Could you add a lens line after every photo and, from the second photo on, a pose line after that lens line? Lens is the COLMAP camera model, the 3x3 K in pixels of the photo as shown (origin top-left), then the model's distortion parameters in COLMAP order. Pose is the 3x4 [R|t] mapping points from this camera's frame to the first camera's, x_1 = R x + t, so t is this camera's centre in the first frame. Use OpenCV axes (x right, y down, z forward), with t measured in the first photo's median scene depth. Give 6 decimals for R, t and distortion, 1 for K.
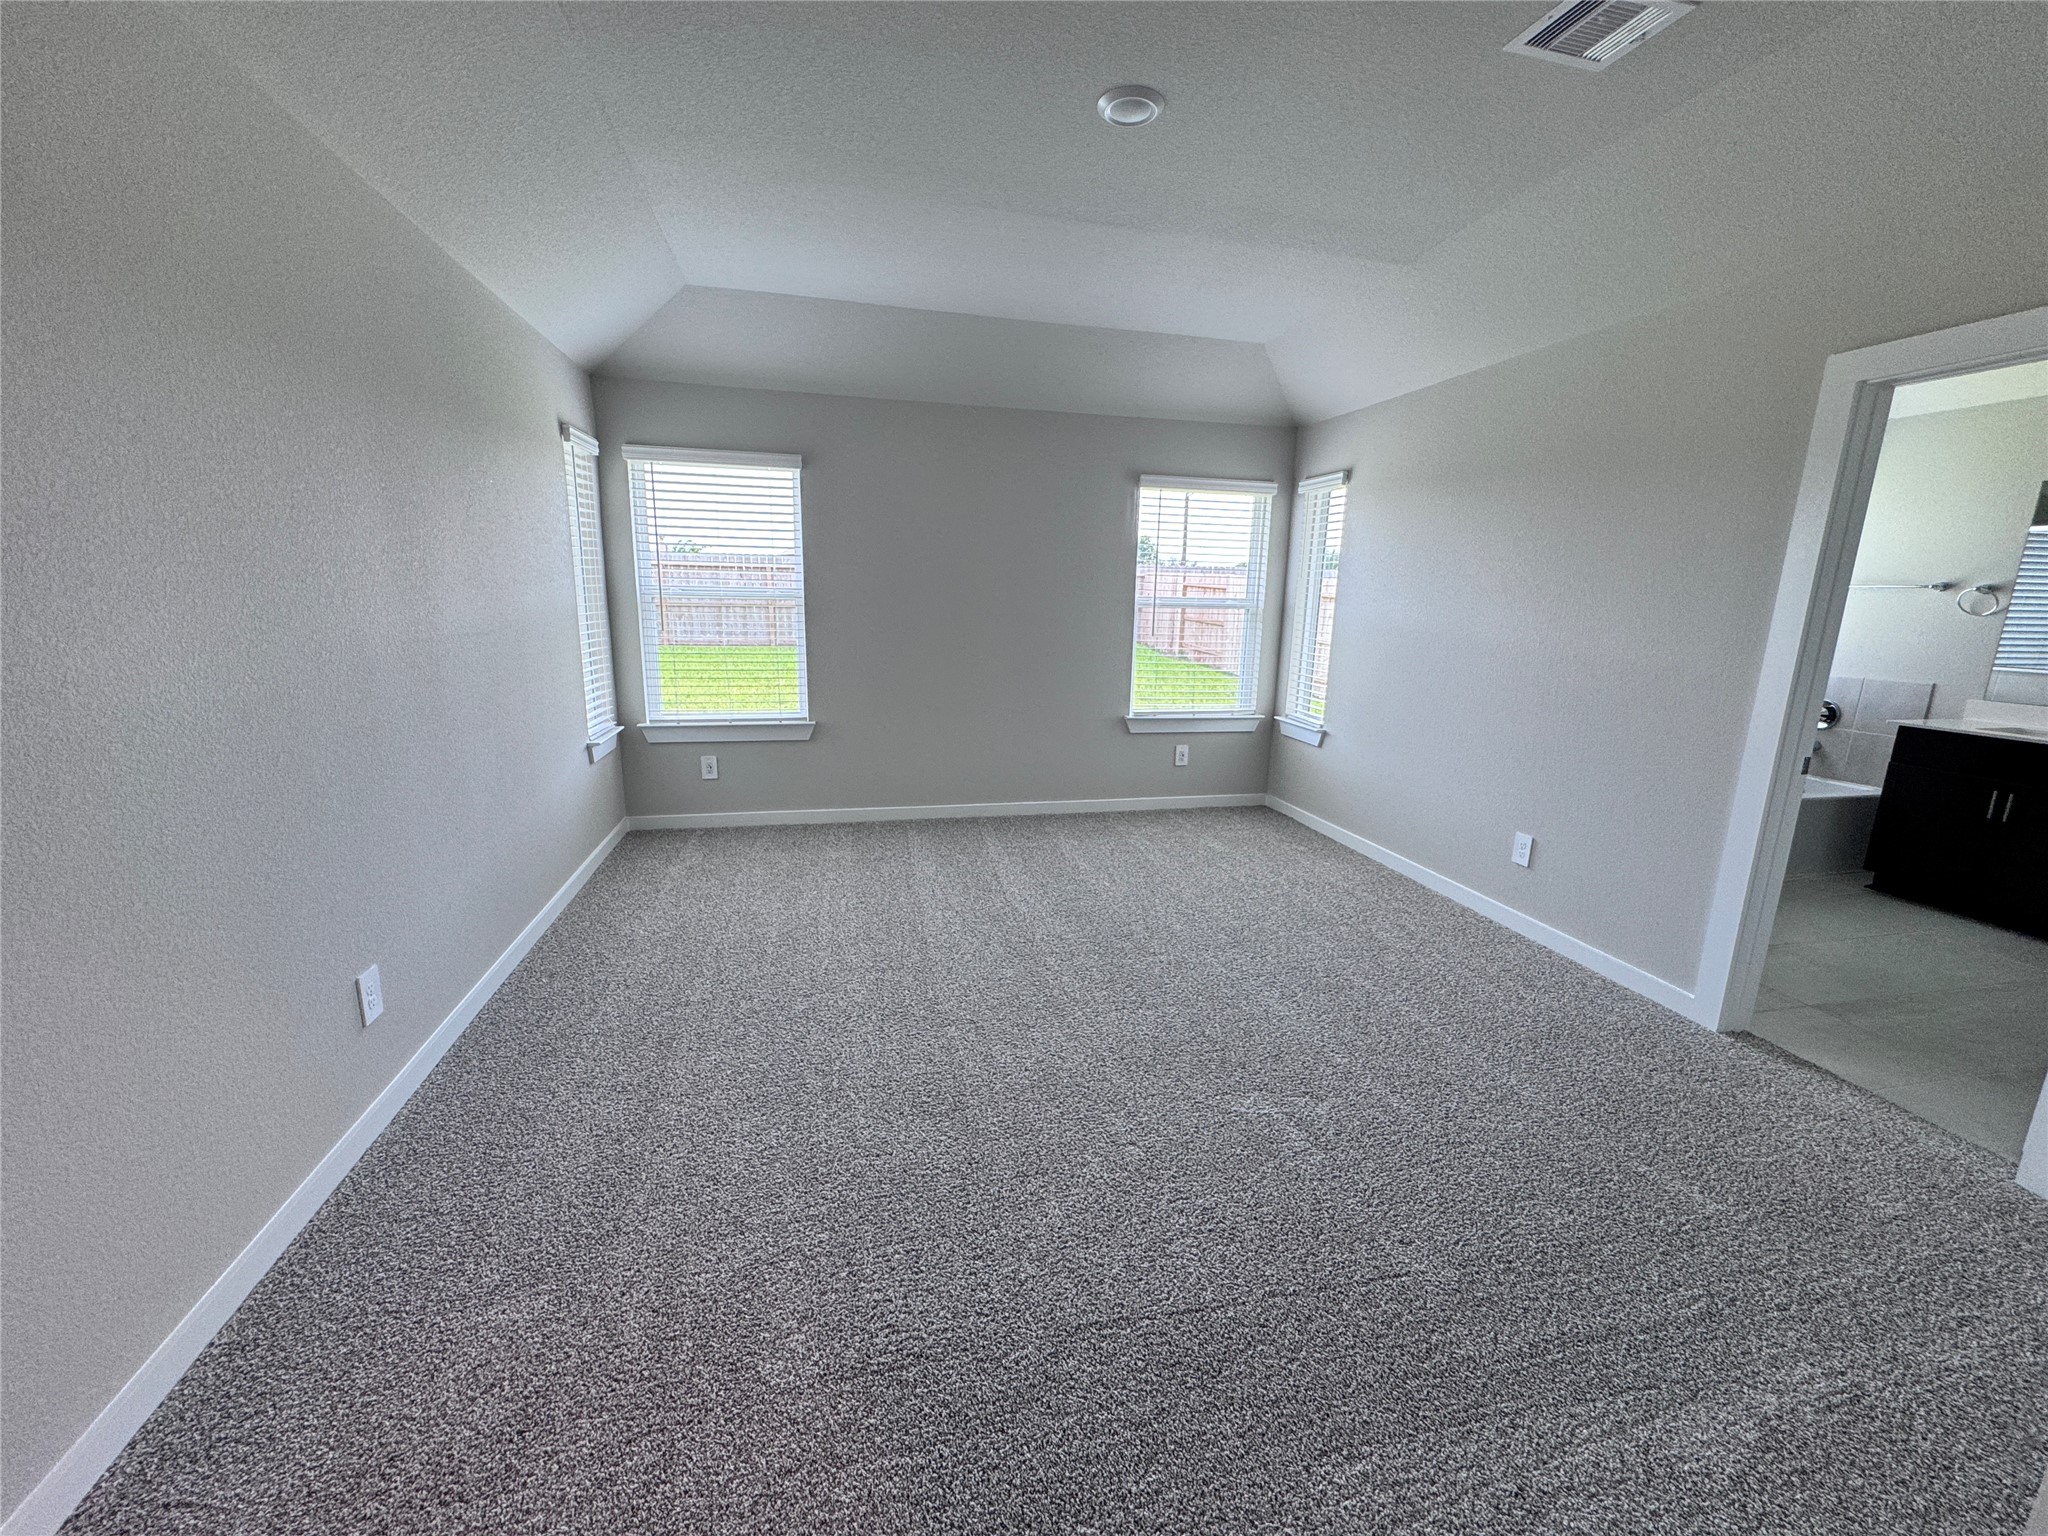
lens RADIAL K [[818.2, 0, 1023.4], [0, 818.2, 766.8], [0, 0, 1]] dist [-0.002300, 0.000541]
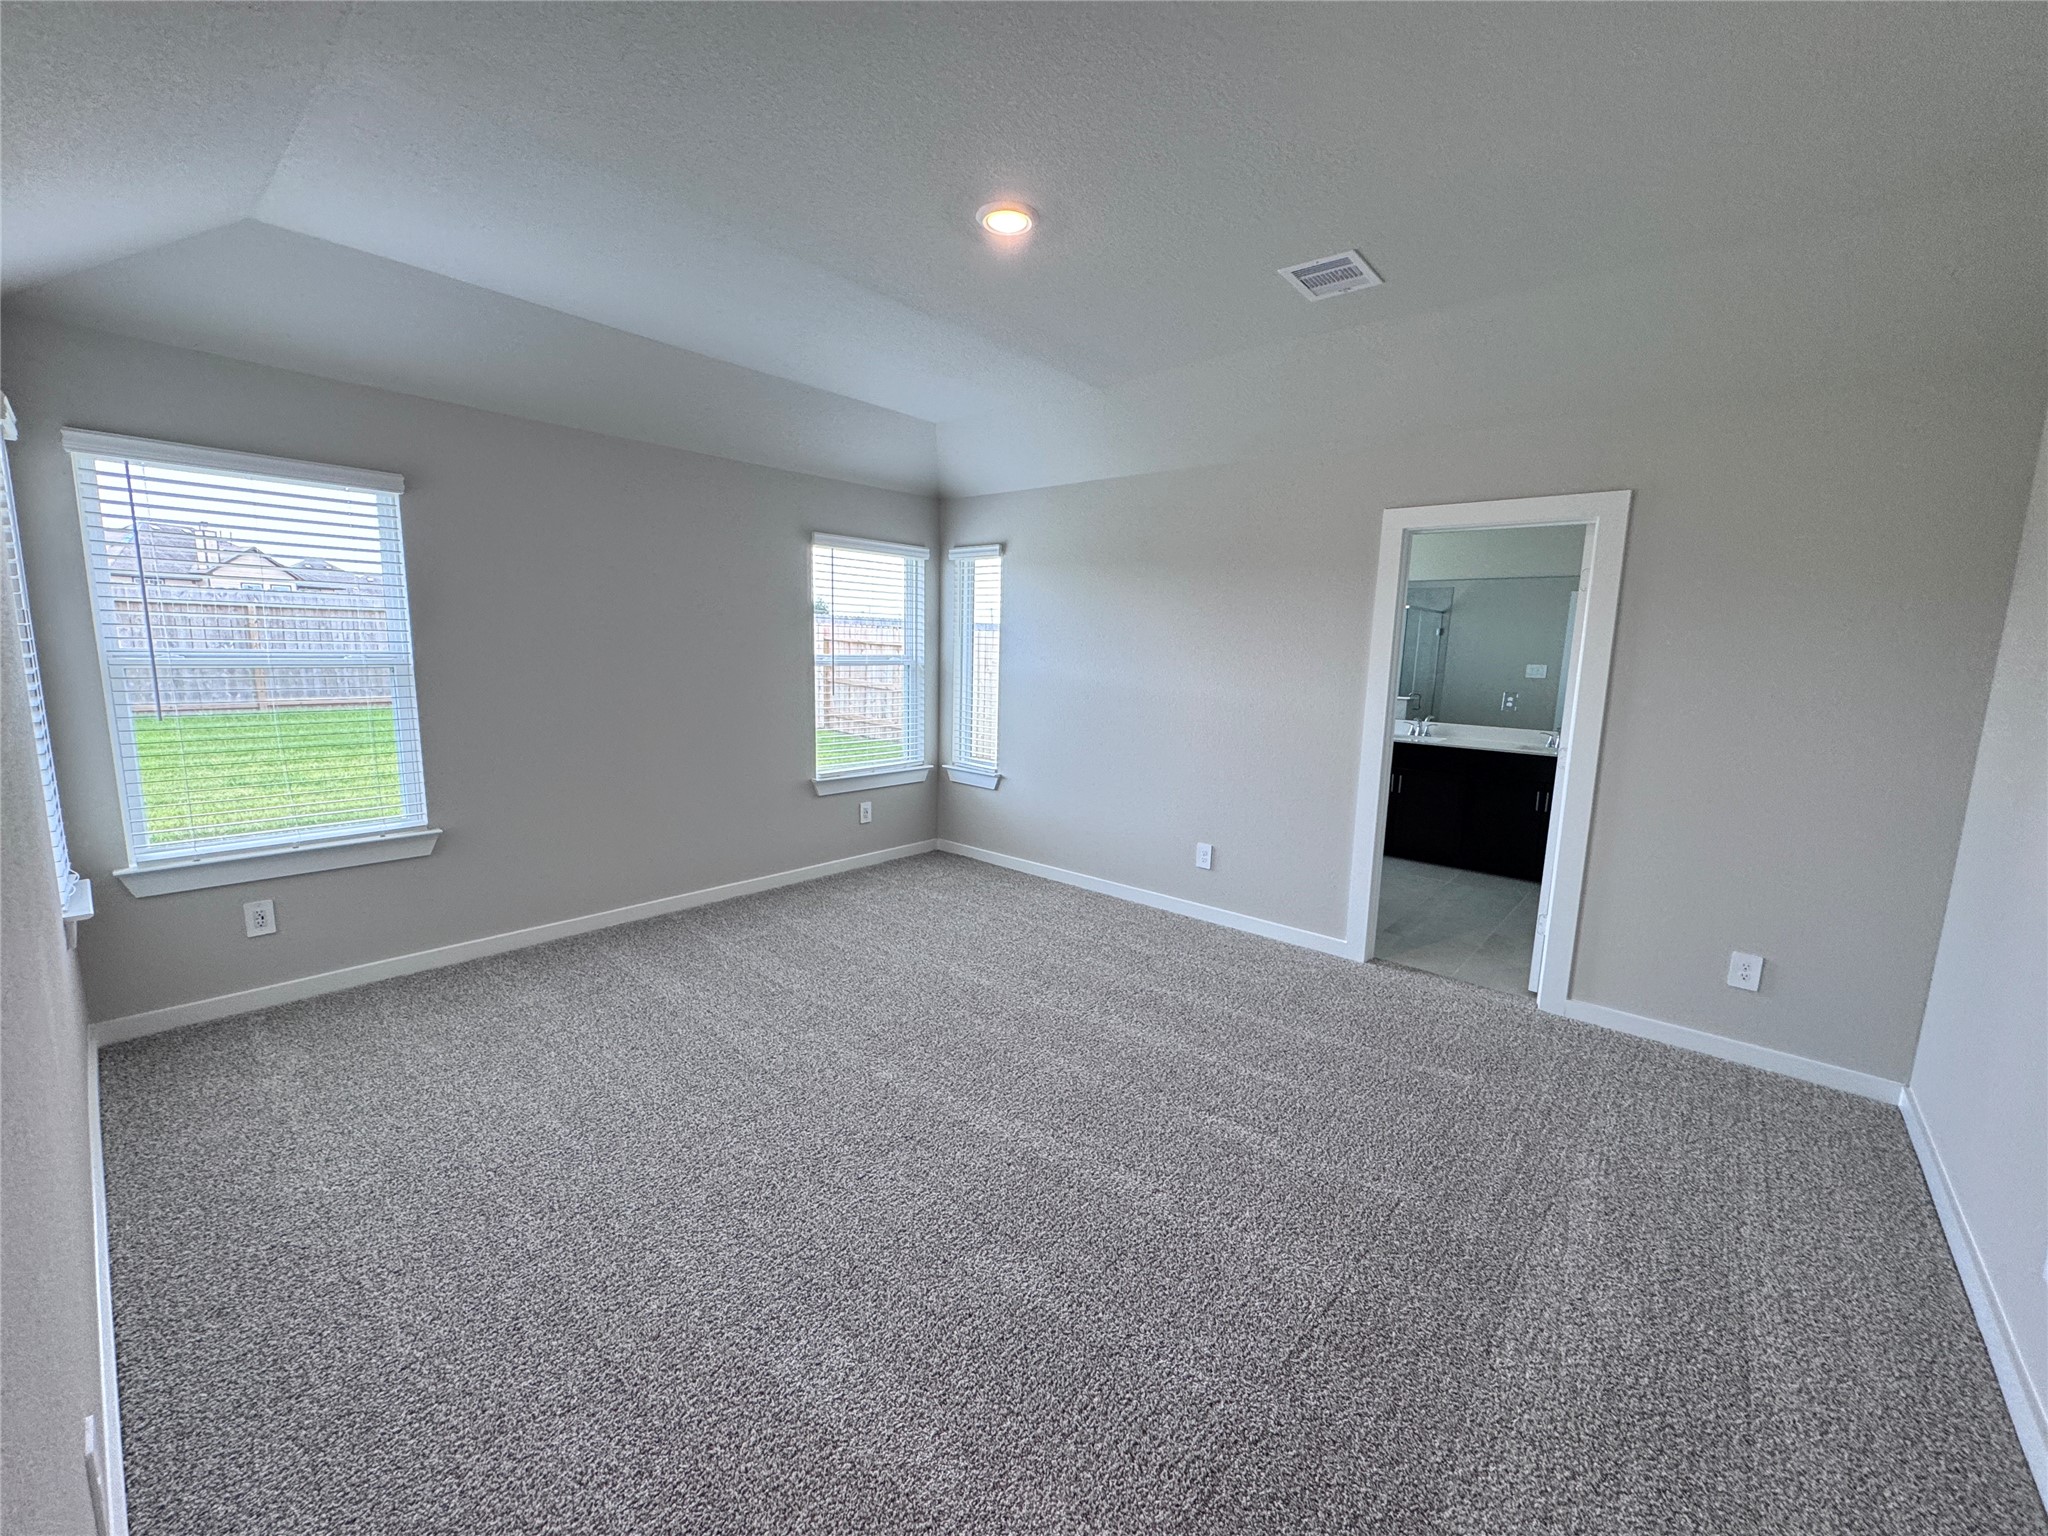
lens RADIAL K [[818.2, 0, 1023.4], [0, 818.2, 766.8], [0, 0, 1]] dist [-0.002300, 0.000541]
pose [[0.809288, -0.090440, 0.580408, -0.252014], [0.116574, 0.993151, -0.007790, -0.043852], [-0.575728, 0.073965, 0.814289, 0.084758]]
